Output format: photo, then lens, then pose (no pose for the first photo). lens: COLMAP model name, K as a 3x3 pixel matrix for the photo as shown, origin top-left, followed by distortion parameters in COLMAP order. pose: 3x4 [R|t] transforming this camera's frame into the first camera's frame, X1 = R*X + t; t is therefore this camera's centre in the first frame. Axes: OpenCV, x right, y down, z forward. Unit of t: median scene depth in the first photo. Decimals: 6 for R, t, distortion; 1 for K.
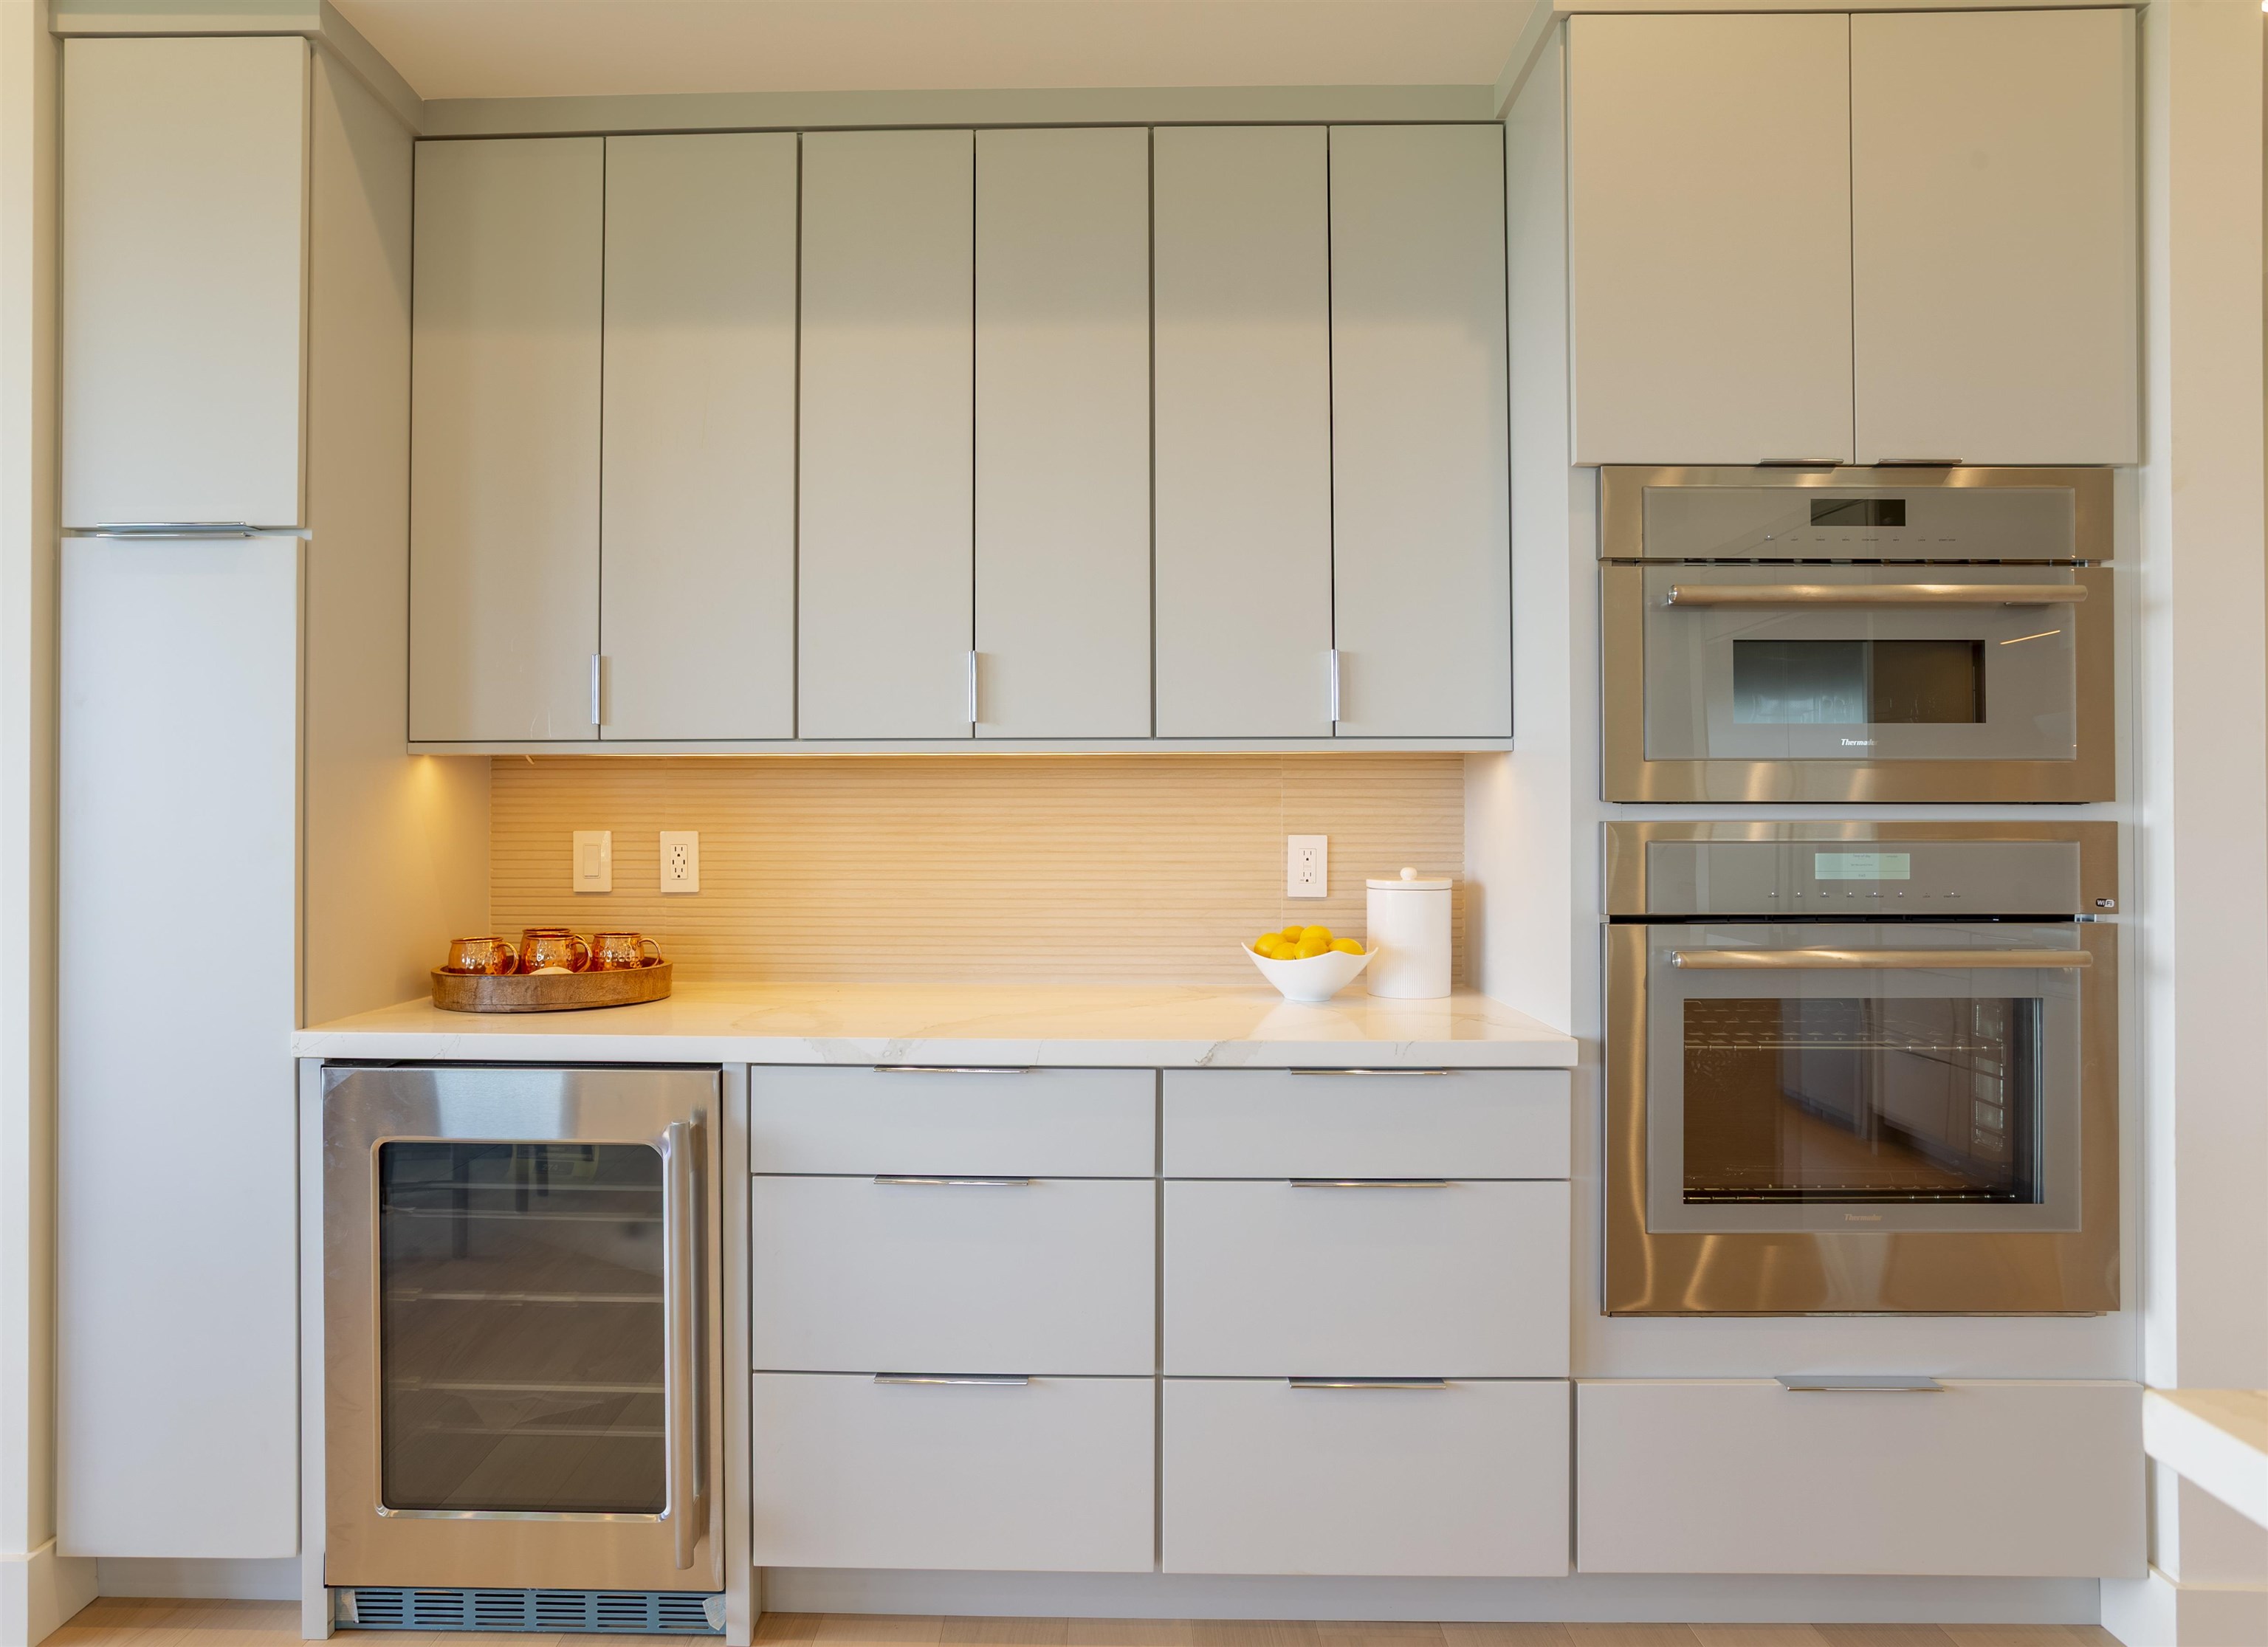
lens RADIAL K [[2864.7, 0, 1134.0], [0, 2864.7, 823.5], [0, 0, 1]] dist [-0.022263, -0.017678]
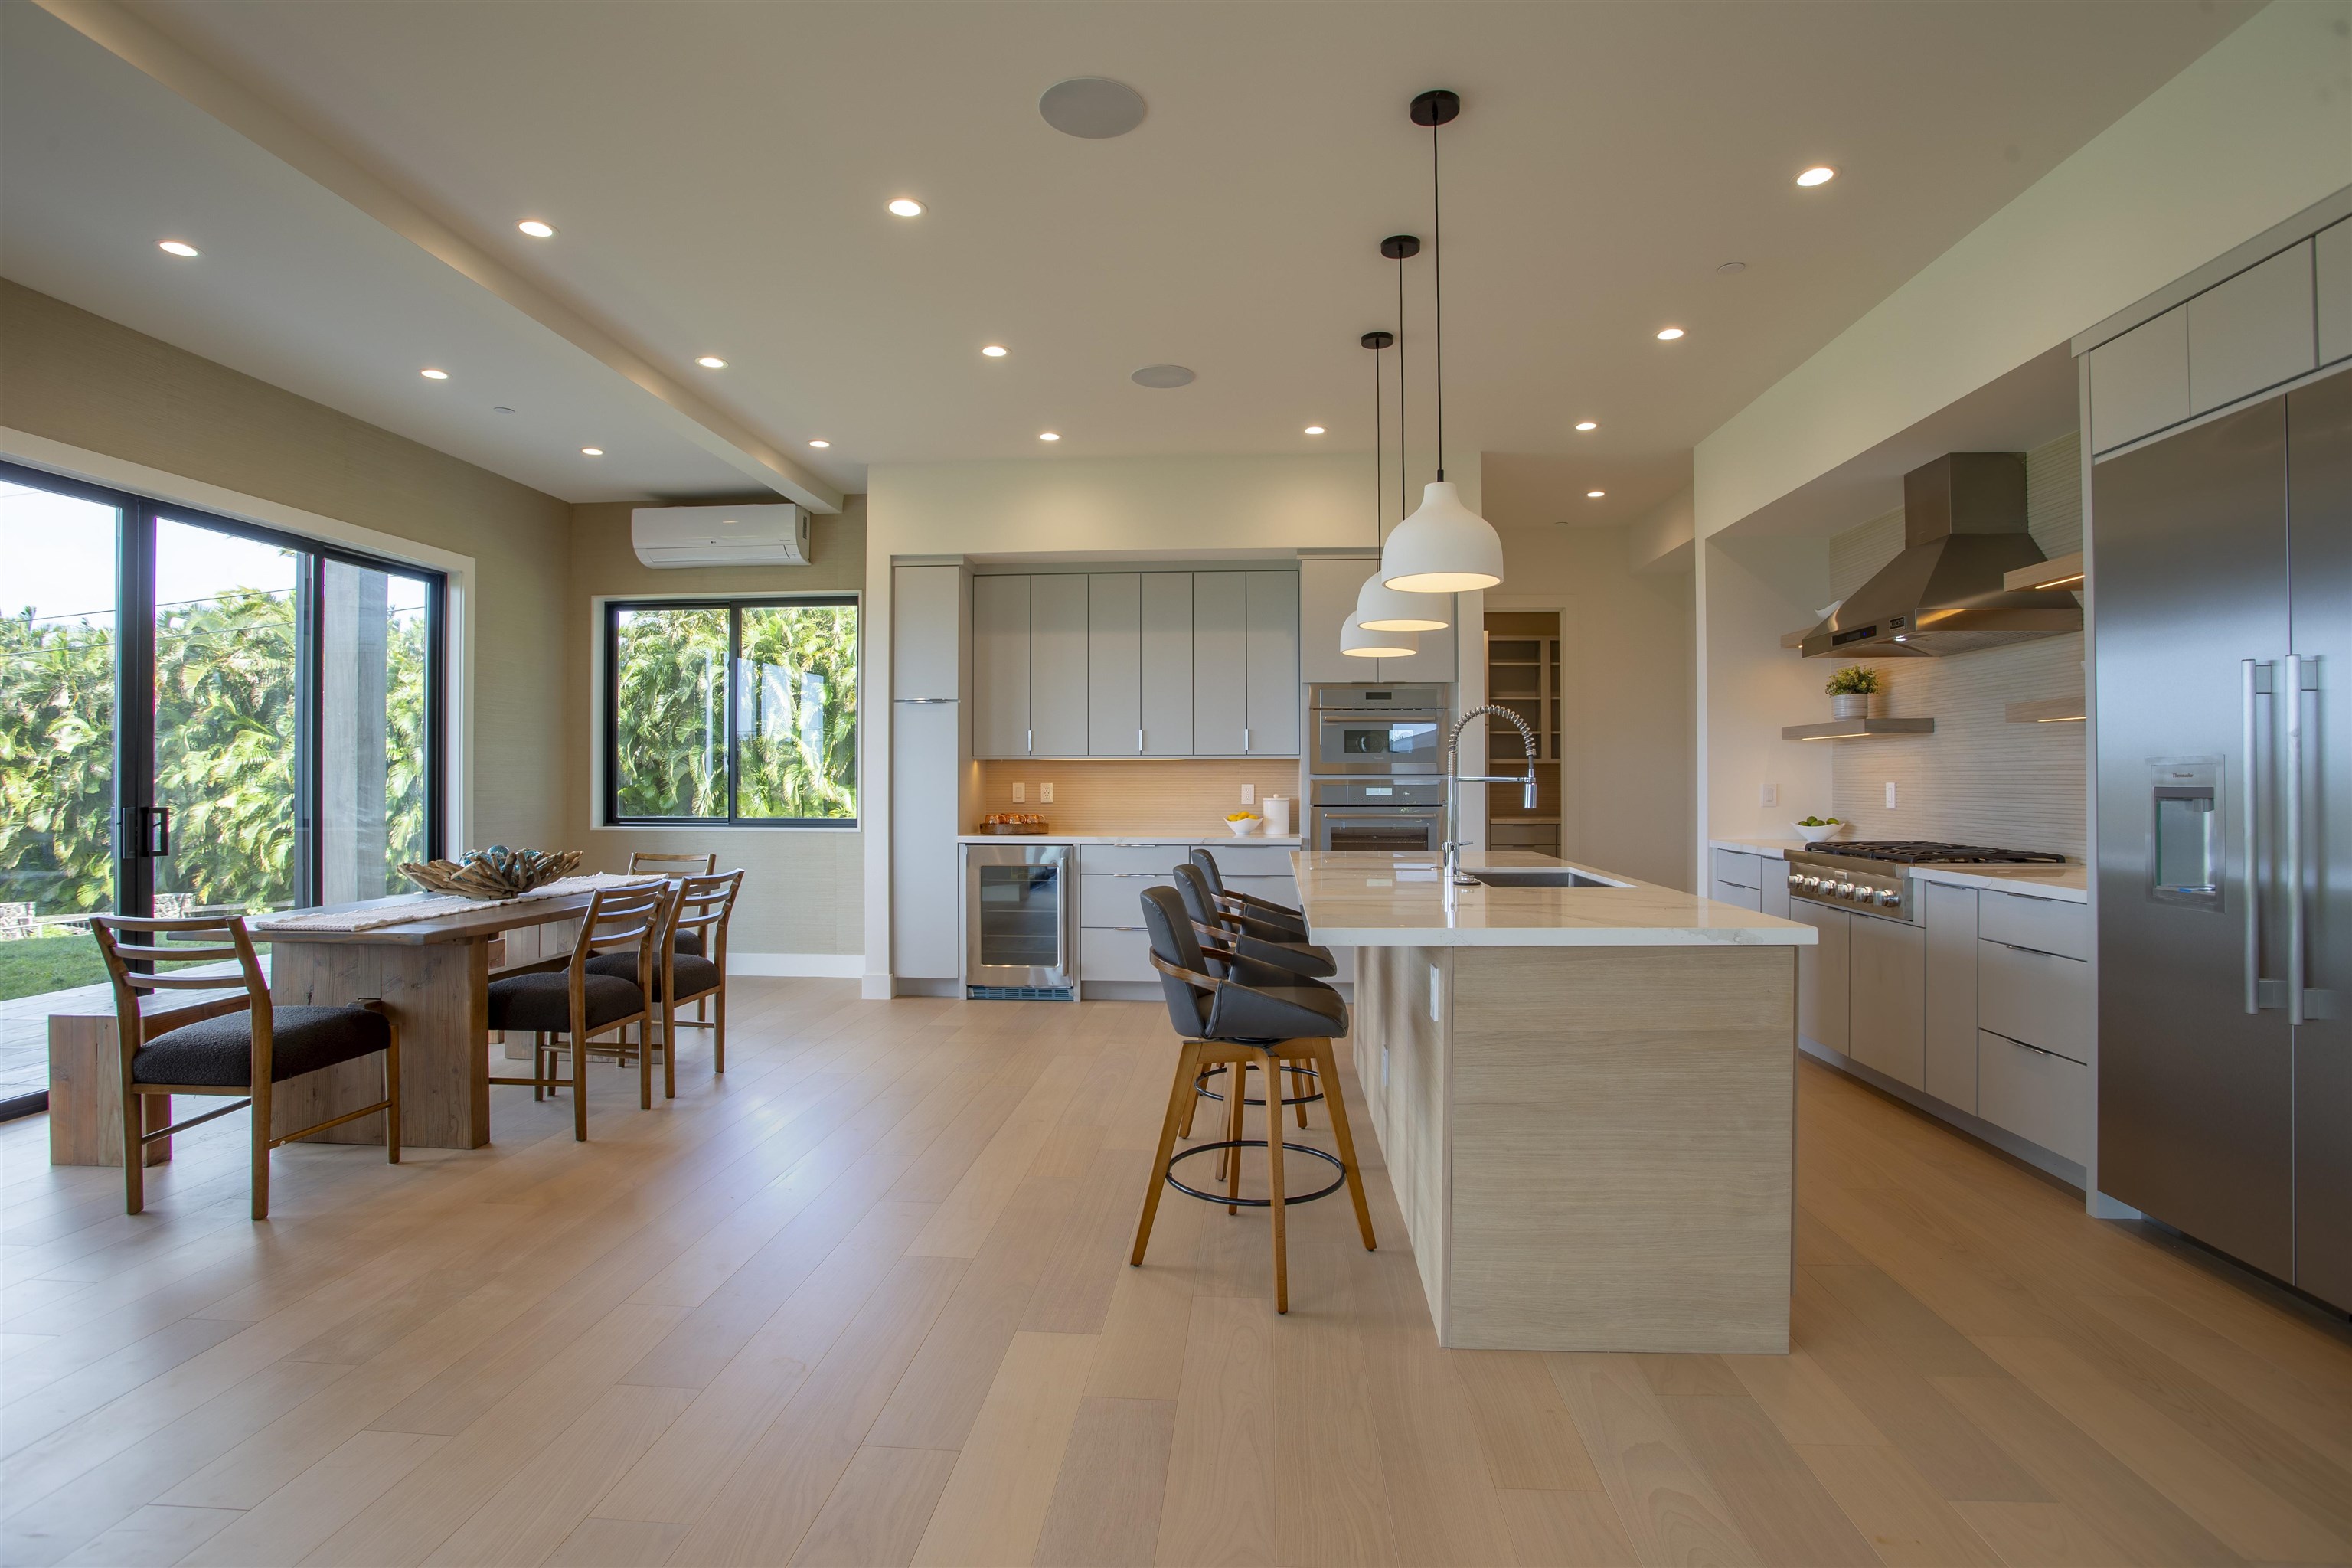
lens RADIAL K [[1133.5, 0, 1173.1], [0, 1133.5, 766.1], [0, 0, 1]] dist [-0.050752, 0.022050]
pose [[0.999571, -0.000428, -0.029284, 0.030003], [0.000008, 0.999897, -0.014360, 0.003731], [0.029287, 0.014354, 0.999468, -0.475743]]
